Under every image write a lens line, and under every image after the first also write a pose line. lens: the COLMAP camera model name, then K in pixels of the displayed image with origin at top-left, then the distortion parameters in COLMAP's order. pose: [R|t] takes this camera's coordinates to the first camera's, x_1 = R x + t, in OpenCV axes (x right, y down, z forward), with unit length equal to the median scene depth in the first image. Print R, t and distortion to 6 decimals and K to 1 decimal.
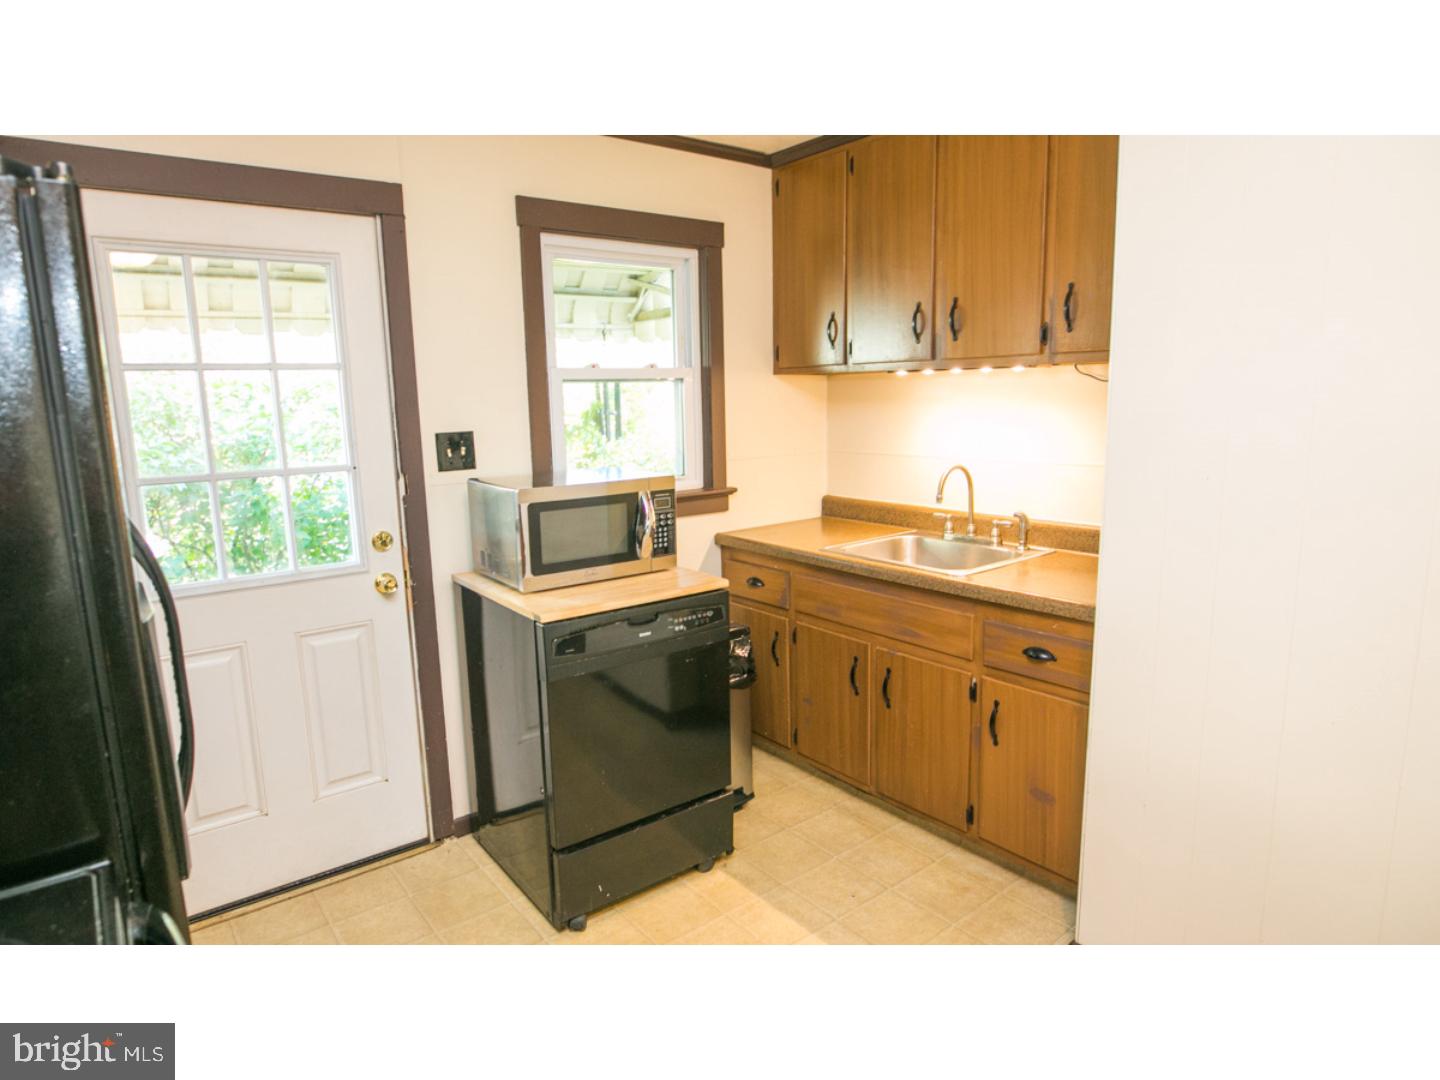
lens RADIAL K [[822.5, 0, 718.9], [0, 822.5, 542.4], [0, 0, 1]] dist [-0.021141, -0.003471]
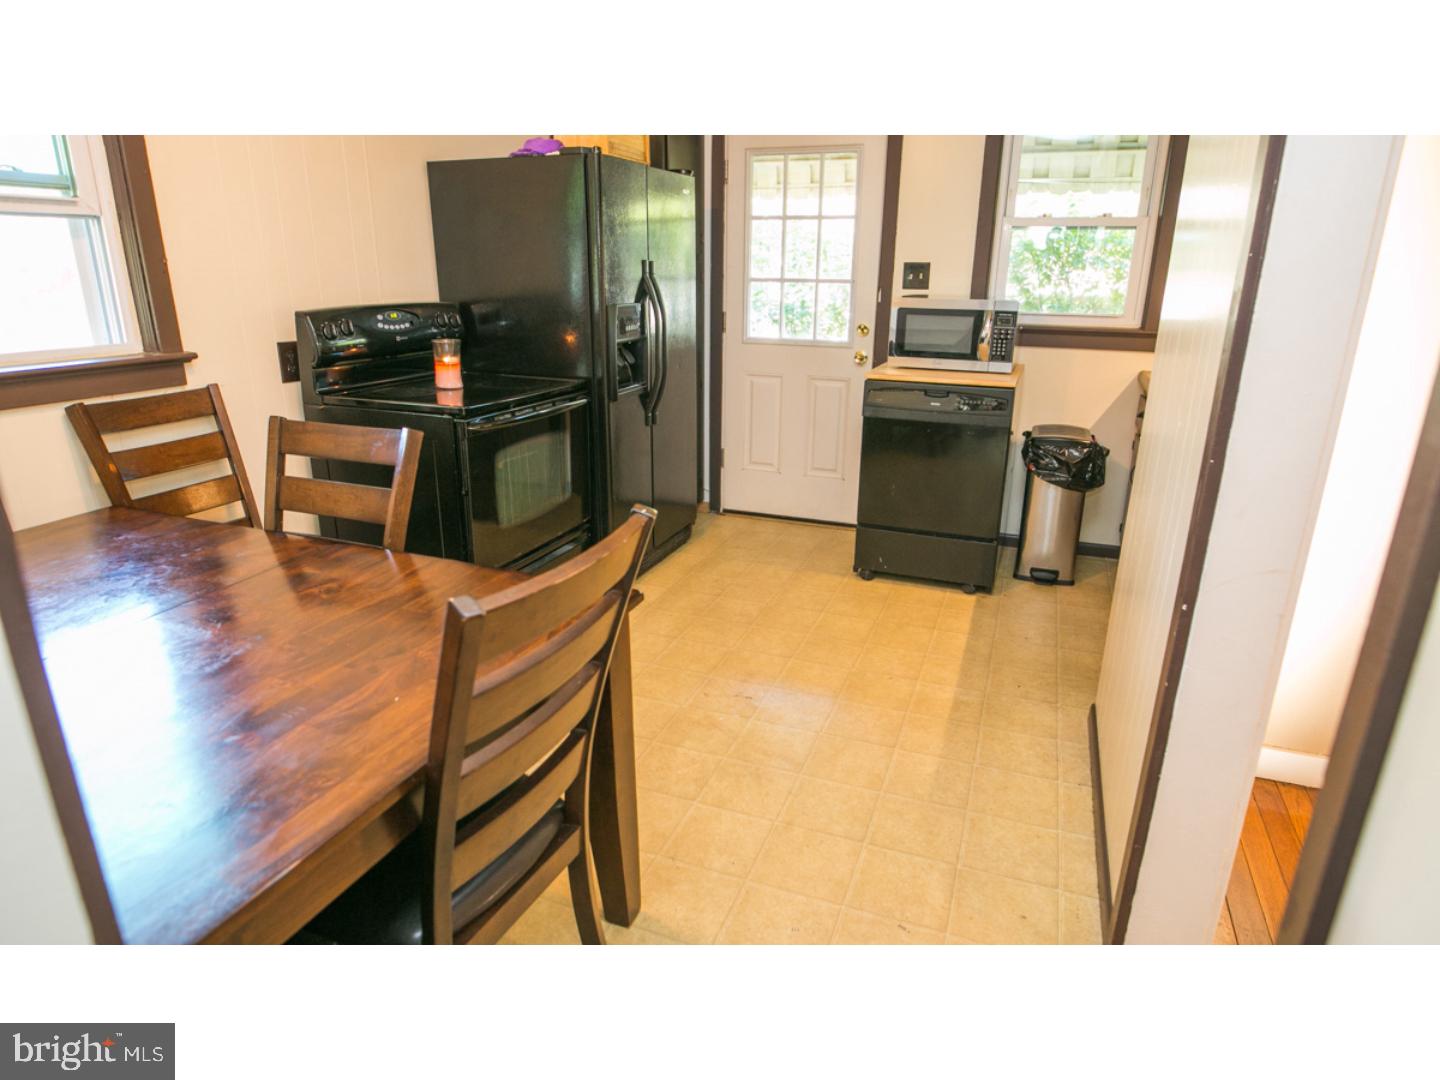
lens RADIAL K [[822.5, 0, 714.8], [0, 822.5, 538.9], [0, 0, 1]] dist [-0.021141, -0.003471]
pose [[0.507667, 0.298523, -0.808182, 0.885572], [-0.167769, 0.954349, 0.247128, 0.041162], [0.845061, 0.010130, 0.534574, -0.109380]]
